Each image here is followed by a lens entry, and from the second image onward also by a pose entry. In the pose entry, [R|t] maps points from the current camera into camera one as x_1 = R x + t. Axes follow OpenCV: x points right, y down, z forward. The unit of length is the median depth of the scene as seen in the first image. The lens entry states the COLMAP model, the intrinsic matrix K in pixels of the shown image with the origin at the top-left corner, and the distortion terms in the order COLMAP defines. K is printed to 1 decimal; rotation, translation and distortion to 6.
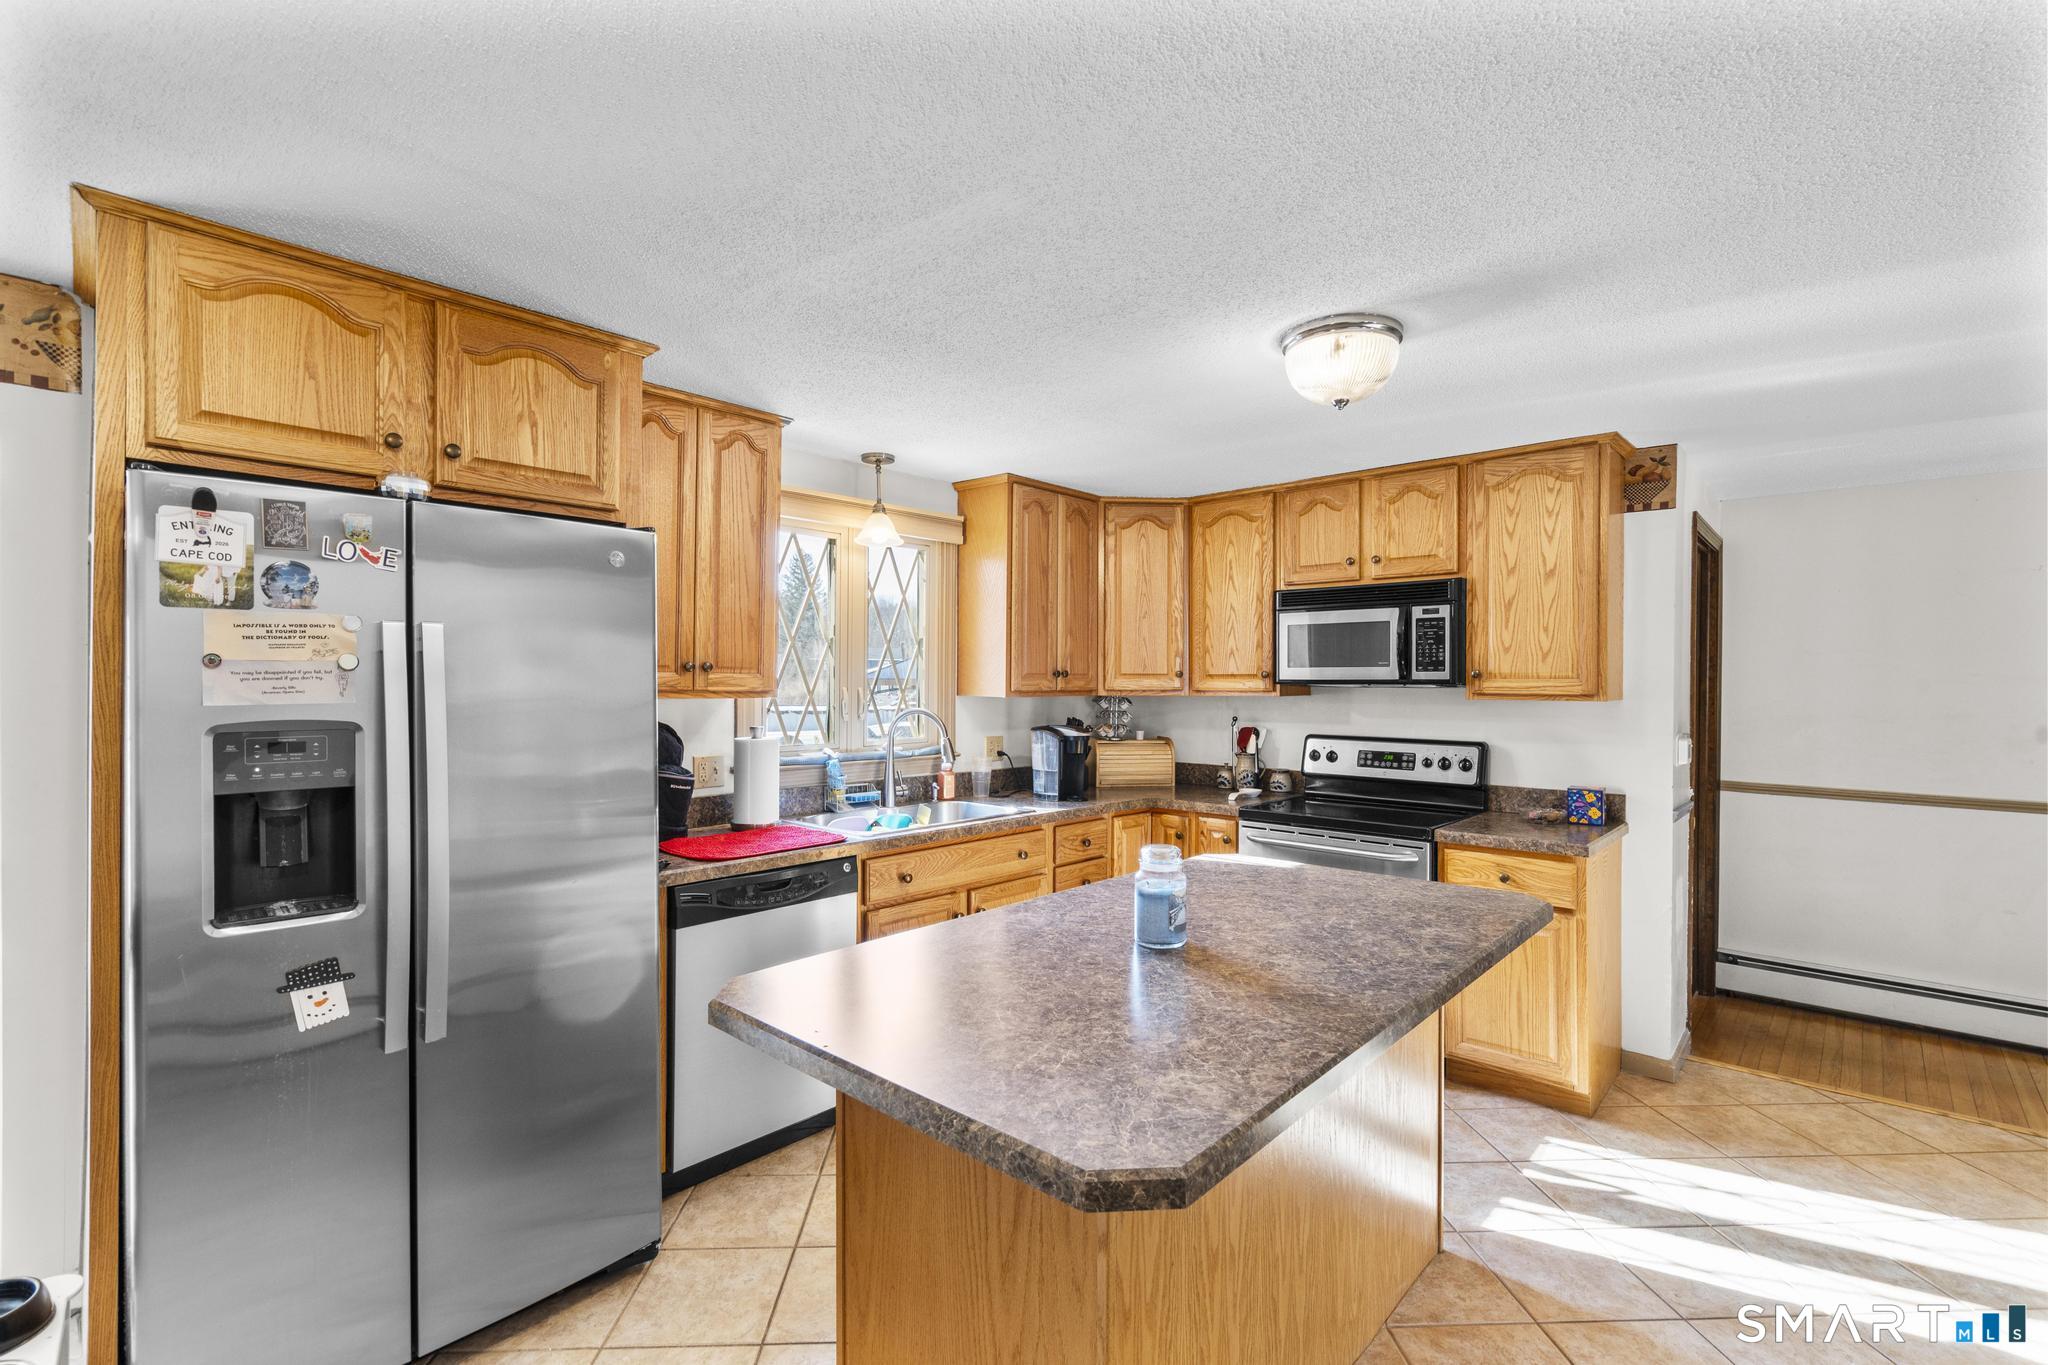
lens RADIAL K [[914.7, 0, 1024.6], [0, 914.7, 682.8], [0, 0, 1]] dist [-0.009948, 0.003730]
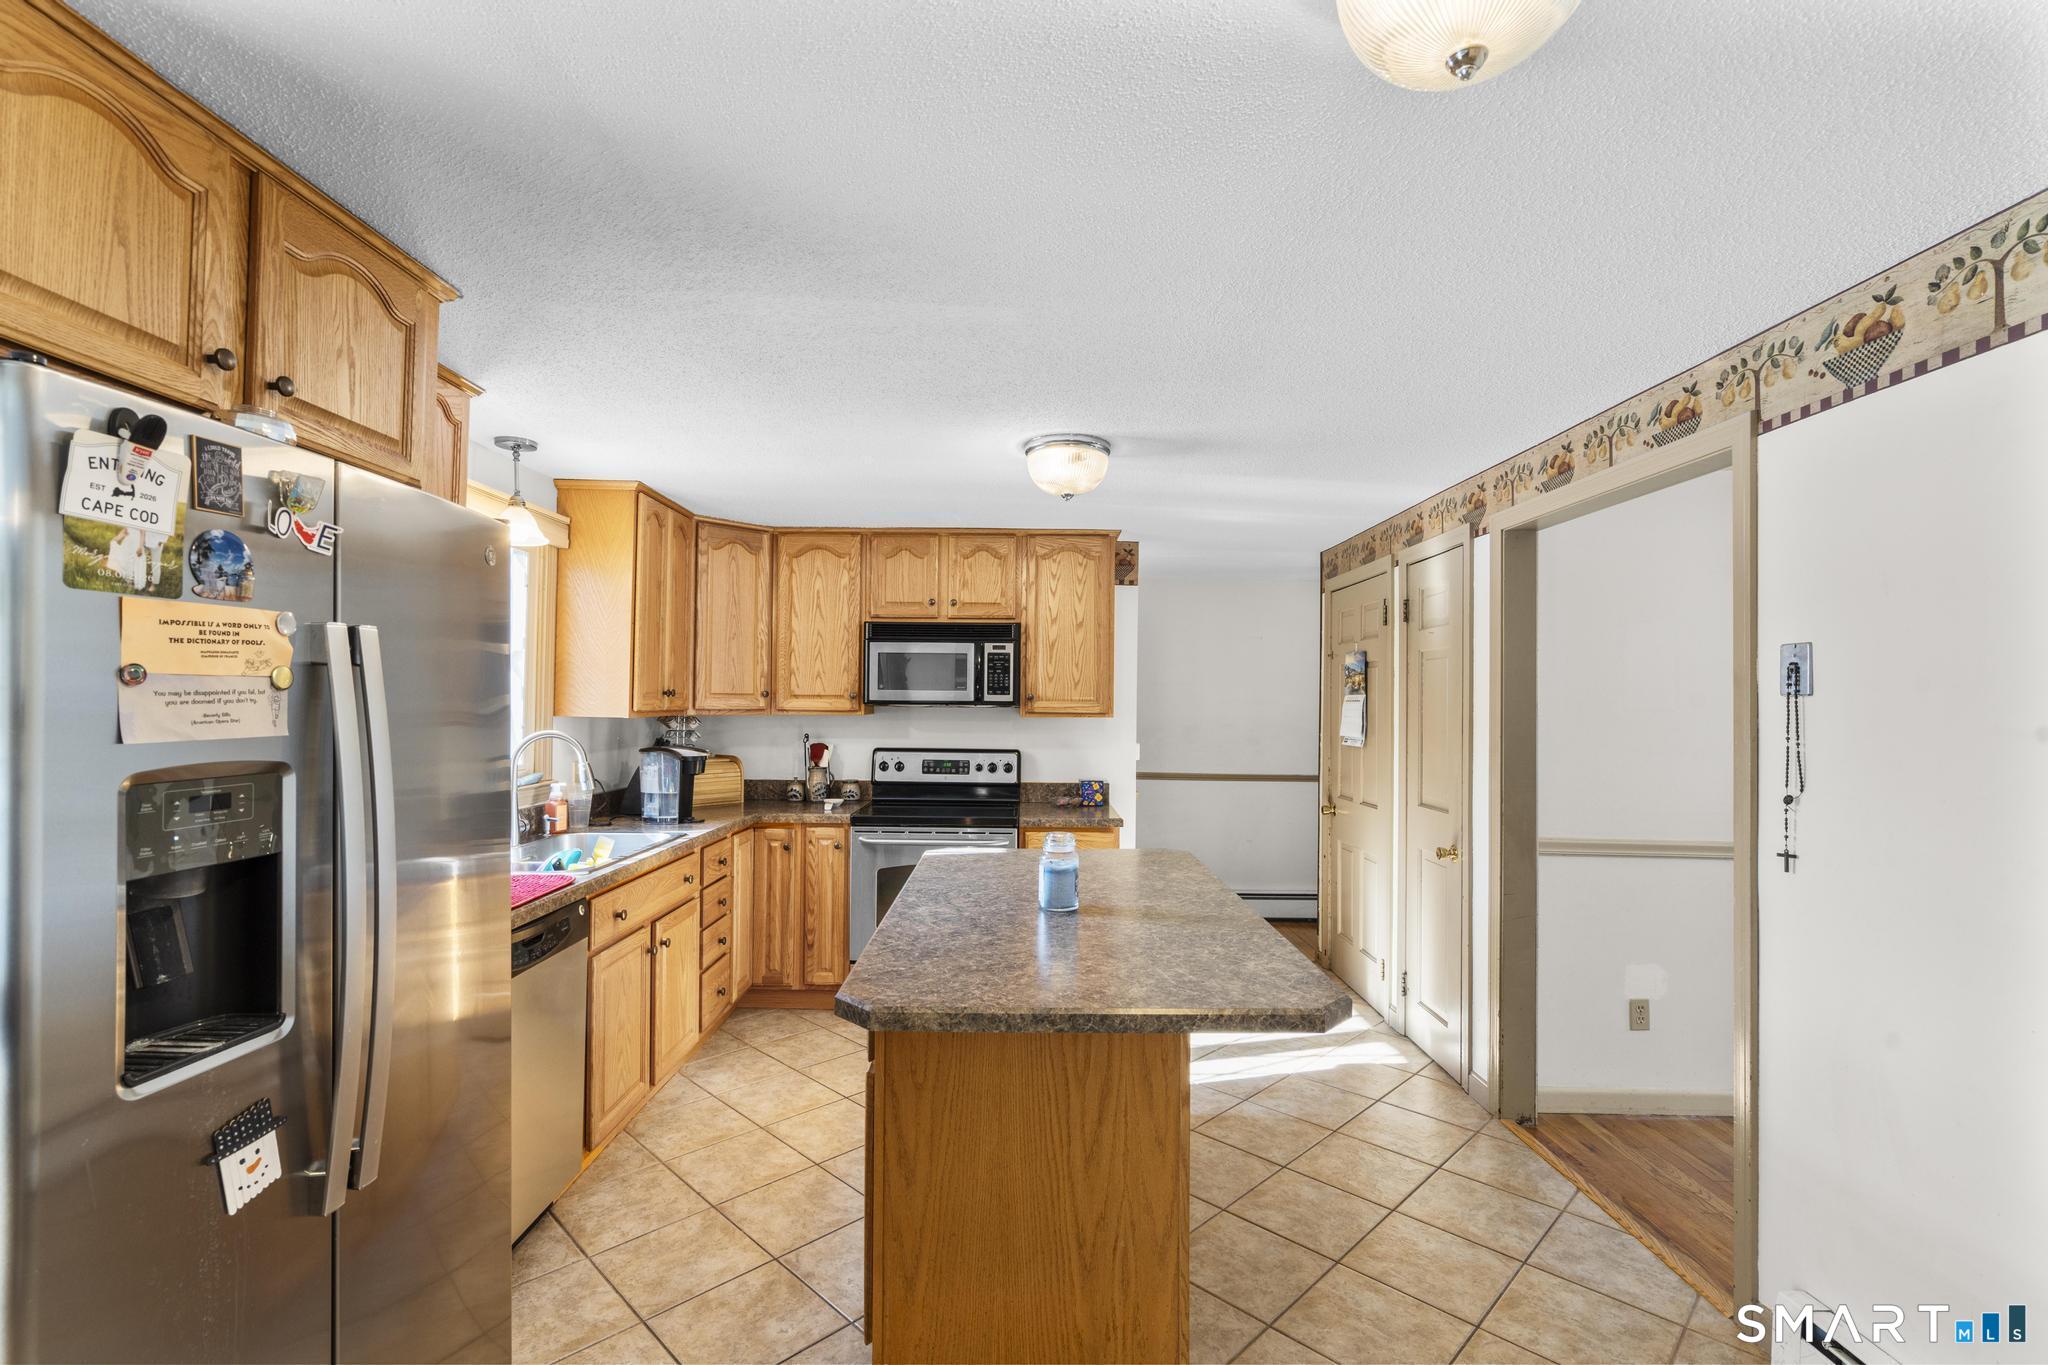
lens RADIAL K [[914.7, 0, 1021.1], [0, 914.7, 685.2], [0, 0, 1]] dist [-0.009948, 0.003730]
pose [[0.736078, 0.015951, 0.676709, -0.470205], [-0.005772, 0.999834, -0.017289, -0.005012], [-0.676872, 0.008820, 0.736048, 0.048882]]
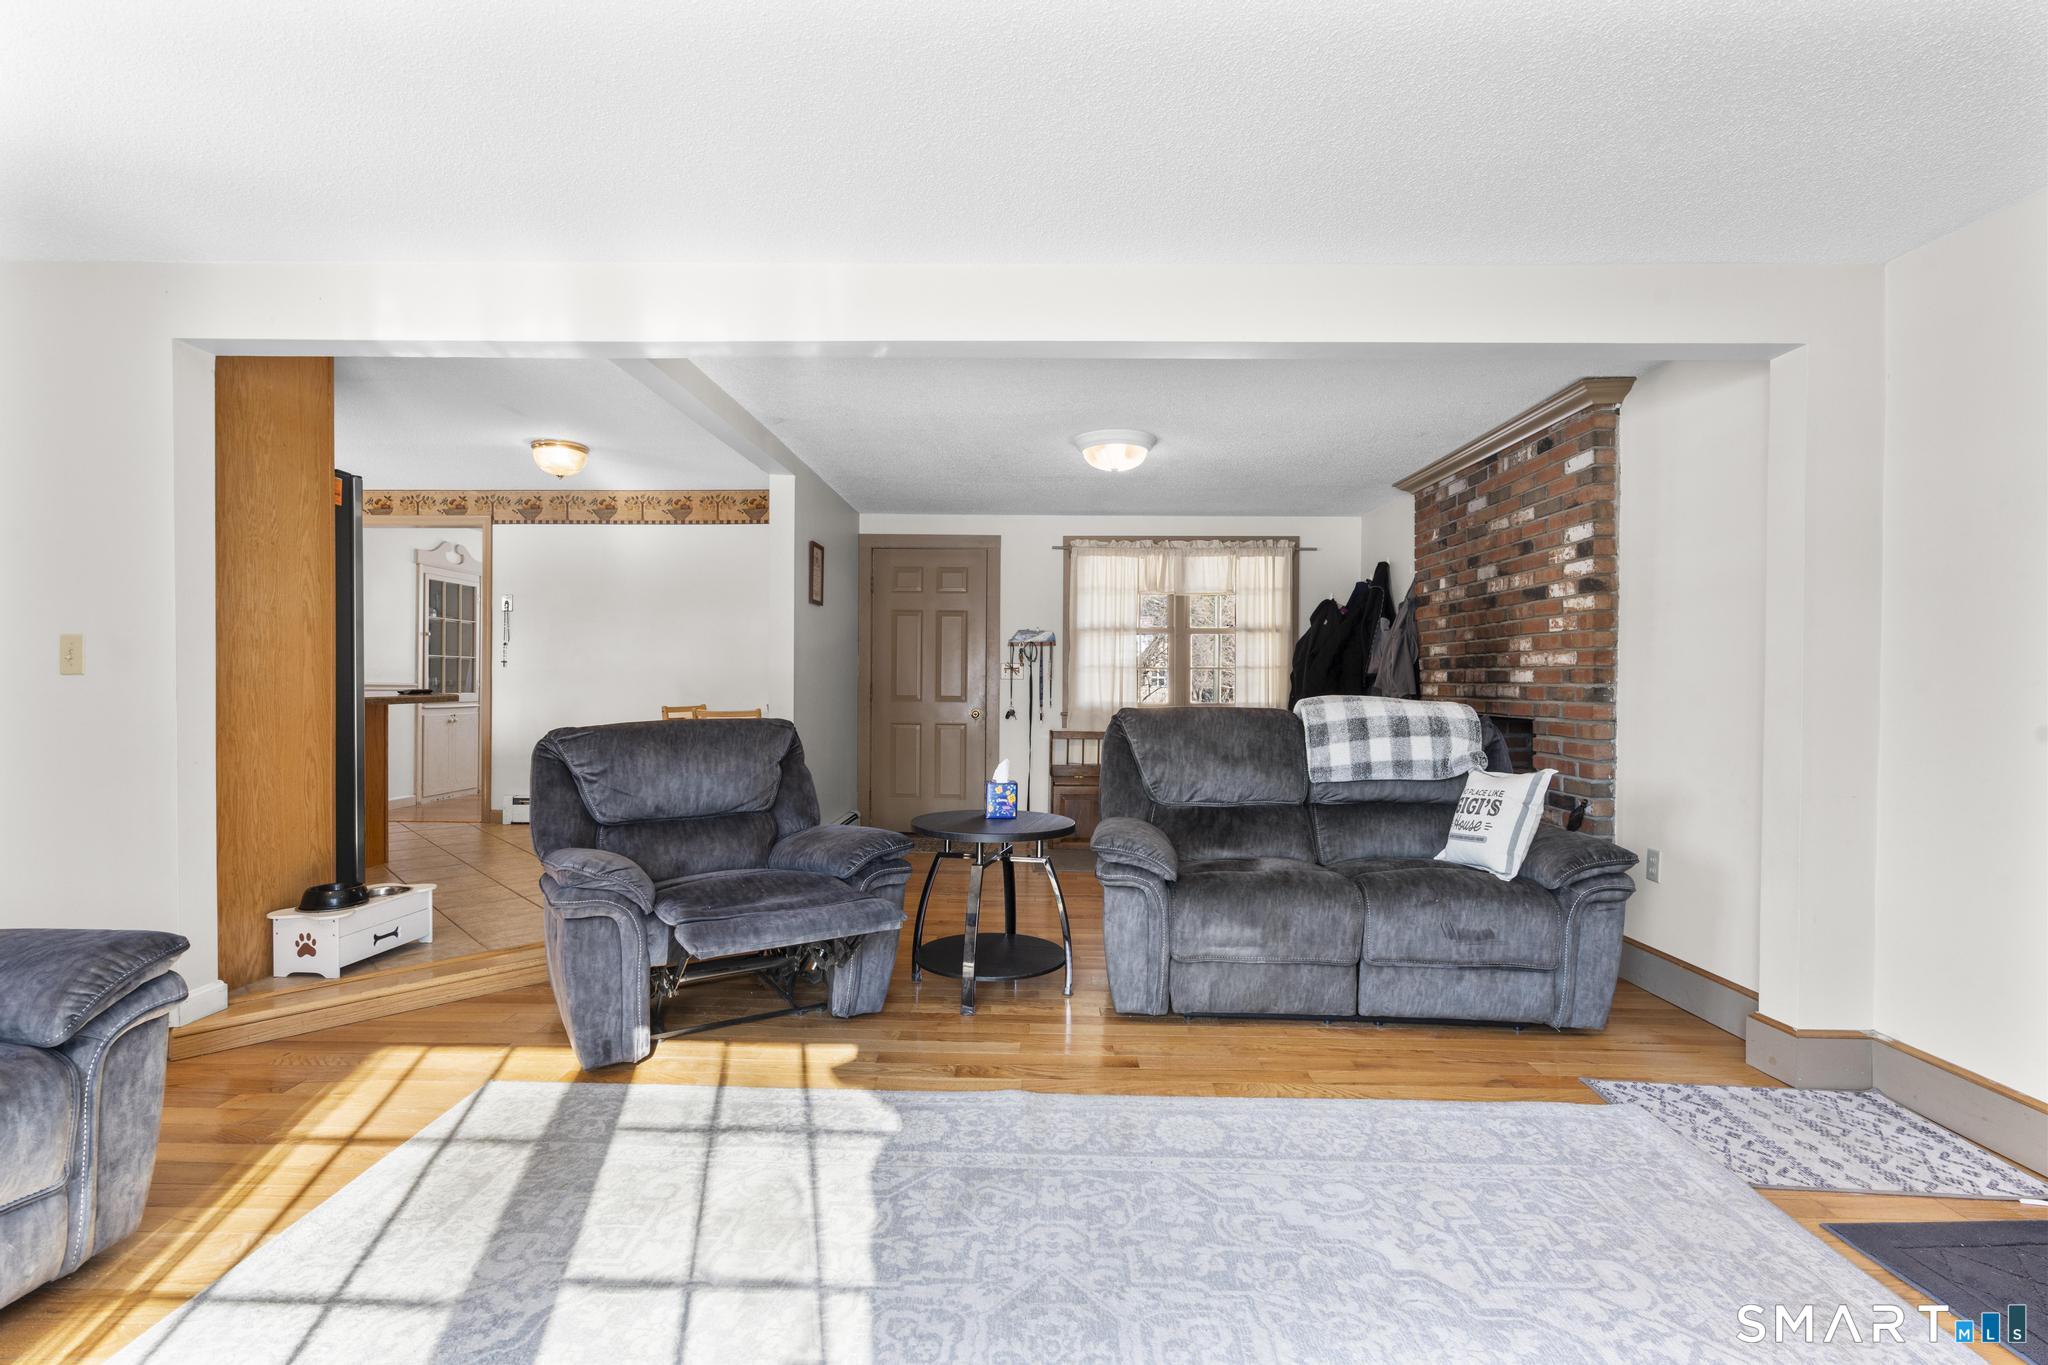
lens RADIAL K [[914.7, 0, 1025.5], [0, 914.7, 682.7], [0, 0, 1]] dist [-0.009948, 0.003730]
pose [[-0.666620, -0.012107, 0.745299, -1.997063], [-0.009006, 0.999926, 0.008188, 0.126847], [-0.745343, -0.001254, -0.666680, 0.674483]]
